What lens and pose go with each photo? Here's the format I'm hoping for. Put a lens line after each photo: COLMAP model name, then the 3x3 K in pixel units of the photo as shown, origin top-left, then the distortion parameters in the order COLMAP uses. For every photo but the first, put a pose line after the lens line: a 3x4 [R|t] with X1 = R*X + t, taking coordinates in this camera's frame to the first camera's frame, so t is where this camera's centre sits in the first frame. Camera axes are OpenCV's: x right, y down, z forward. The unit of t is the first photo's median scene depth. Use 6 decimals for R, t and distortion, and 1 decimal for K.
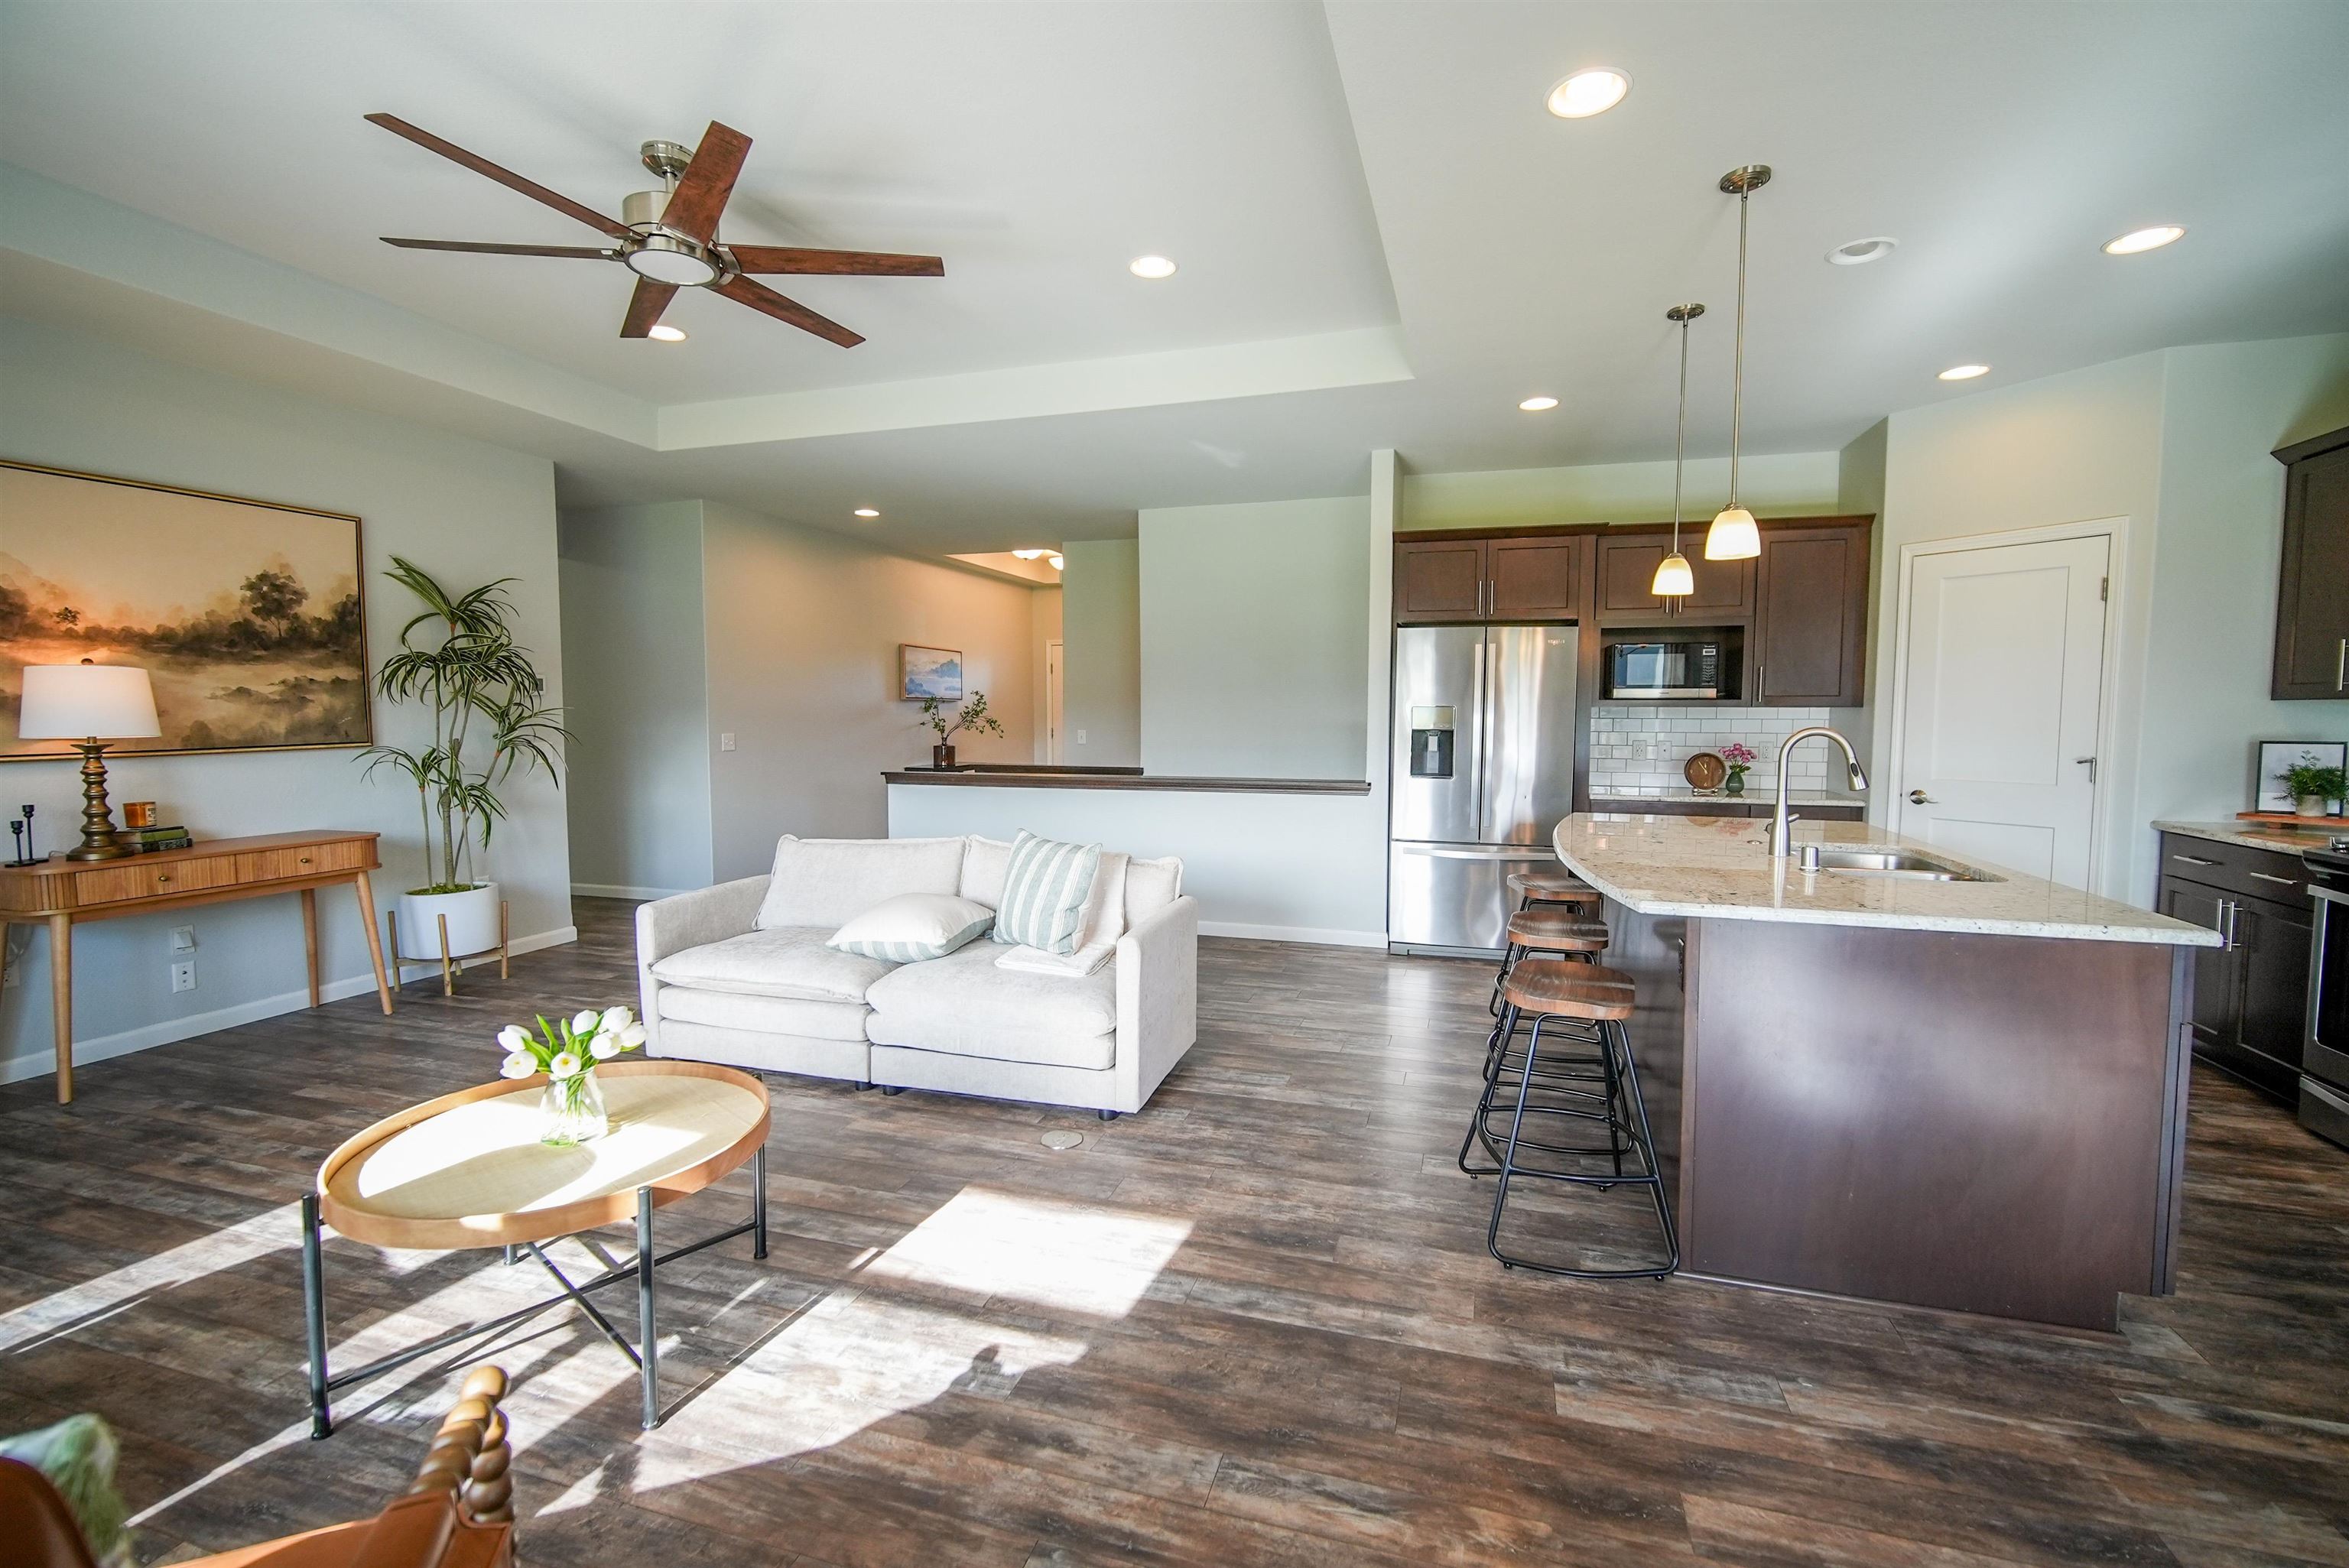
lens RADIAL K [[1024.1, 0, 1175.0], [0, 1024.1, 777.4], [0, 0, 1]] dist [-0.012456, 0.004193]
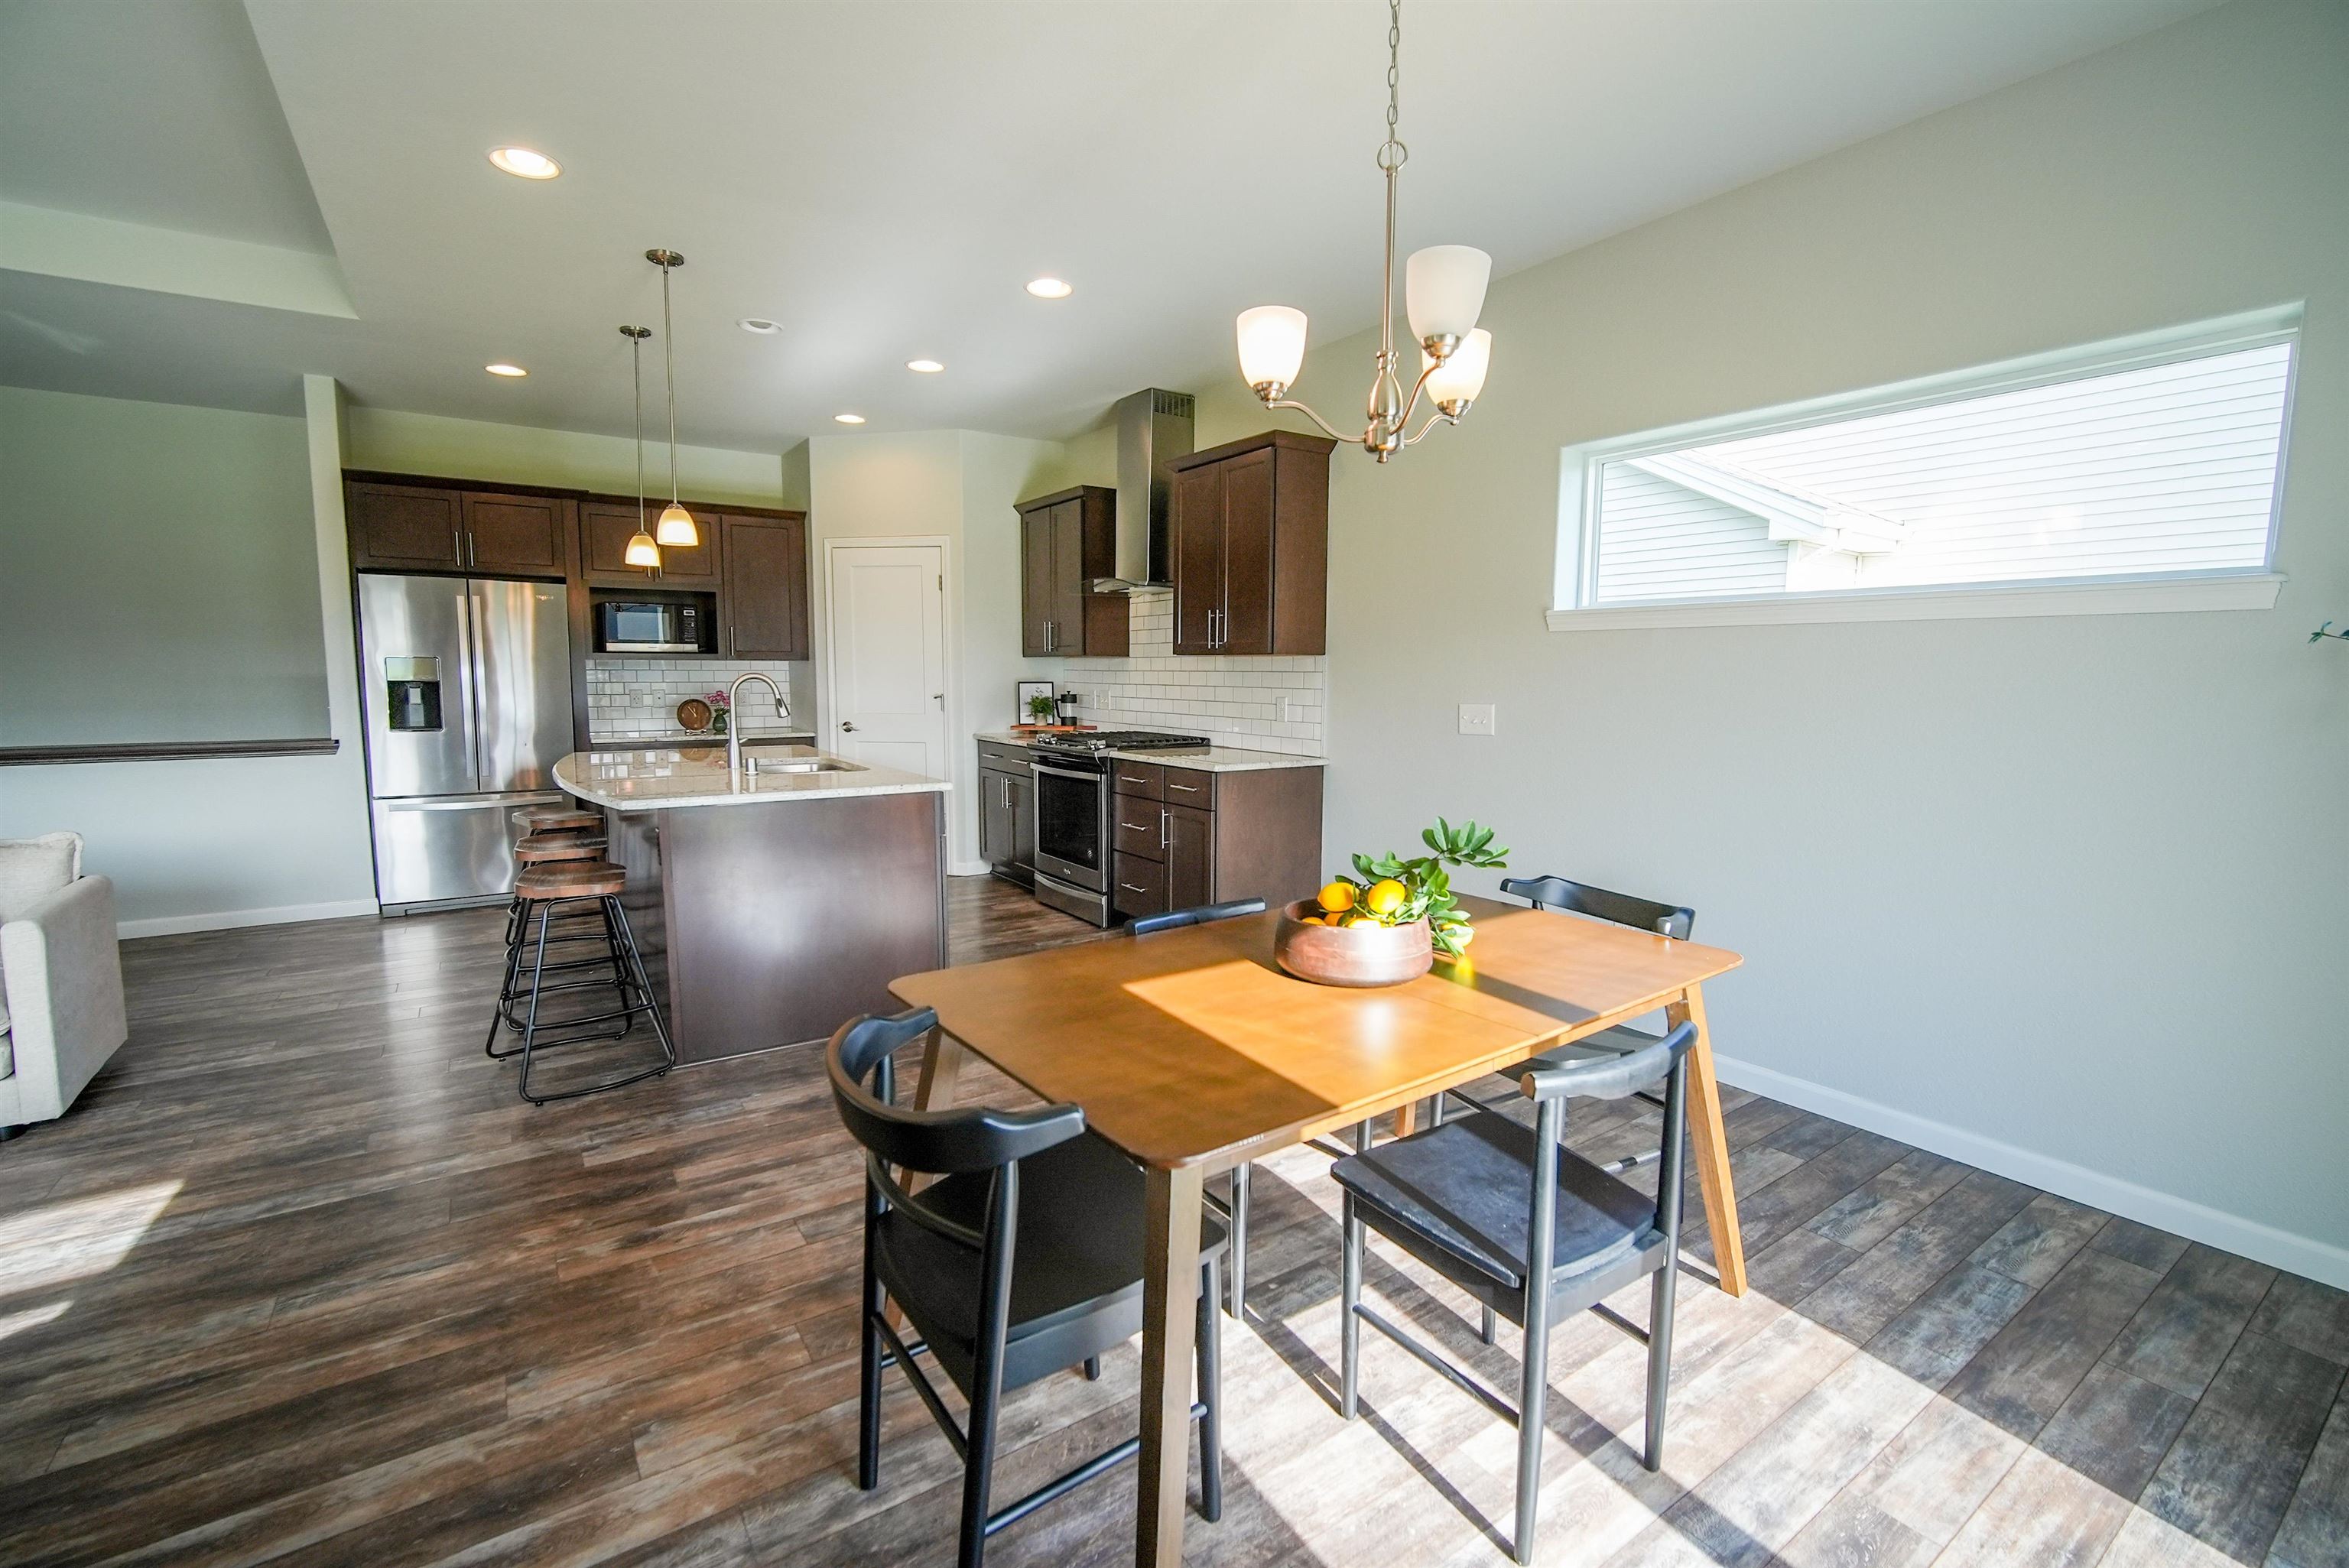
lens RADIAL K [[1024.1, 0, 1178.4], [0, 1024.1, 780.1], [0, 0, 1]] dist [-0.012456, 0.004193]
pose [[0.624325, -0.083453, 0.776694, -0.071545], [0.048569, 0.996500, 0.068029, 0.021538], [-0.779653, -0.004749, 0.626193, -0.230674]]
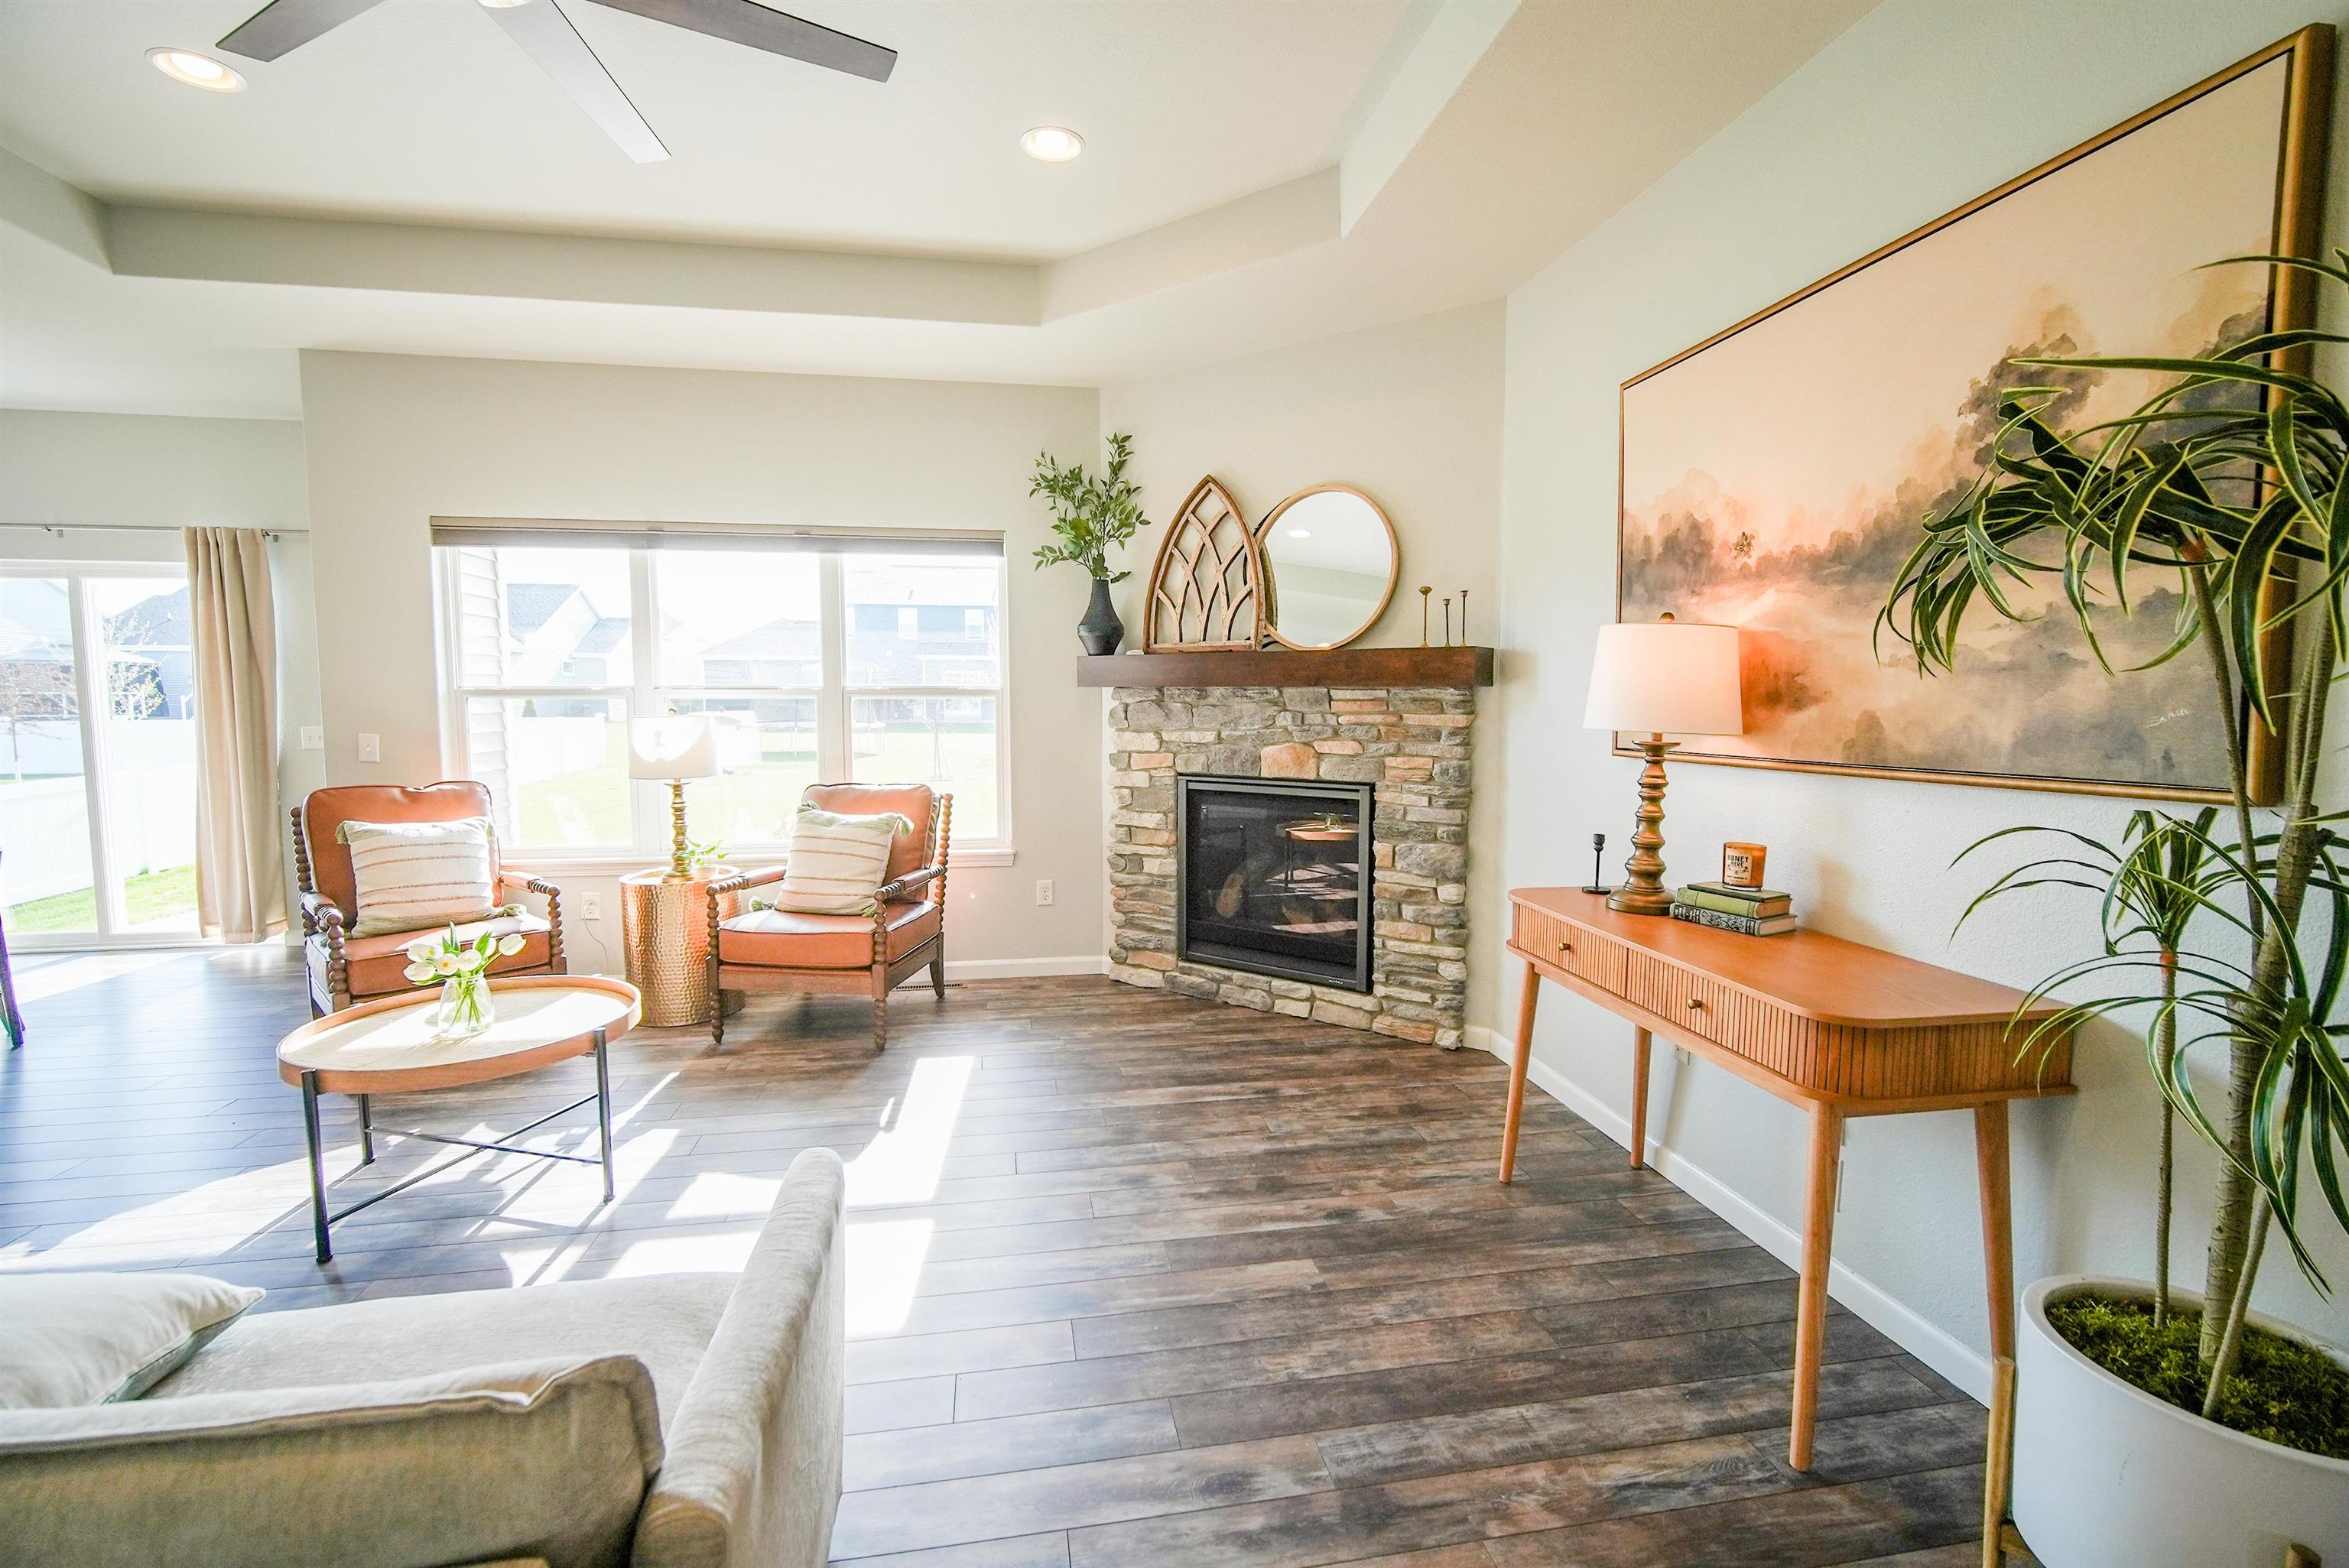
lens RADIAL K [[1024.1, 0, 1172.4], [0, 1024.1, 776.0], [0, 0, 1]] dist [-0.012456, 0.004193]
pose [[-0.890207, 0.035651, -0.454159, -0.423482], [-0.029860, 0.990223, 0.136260, -0.082852], [0.454576, 0.134860, -0.880439, 1.301822]]
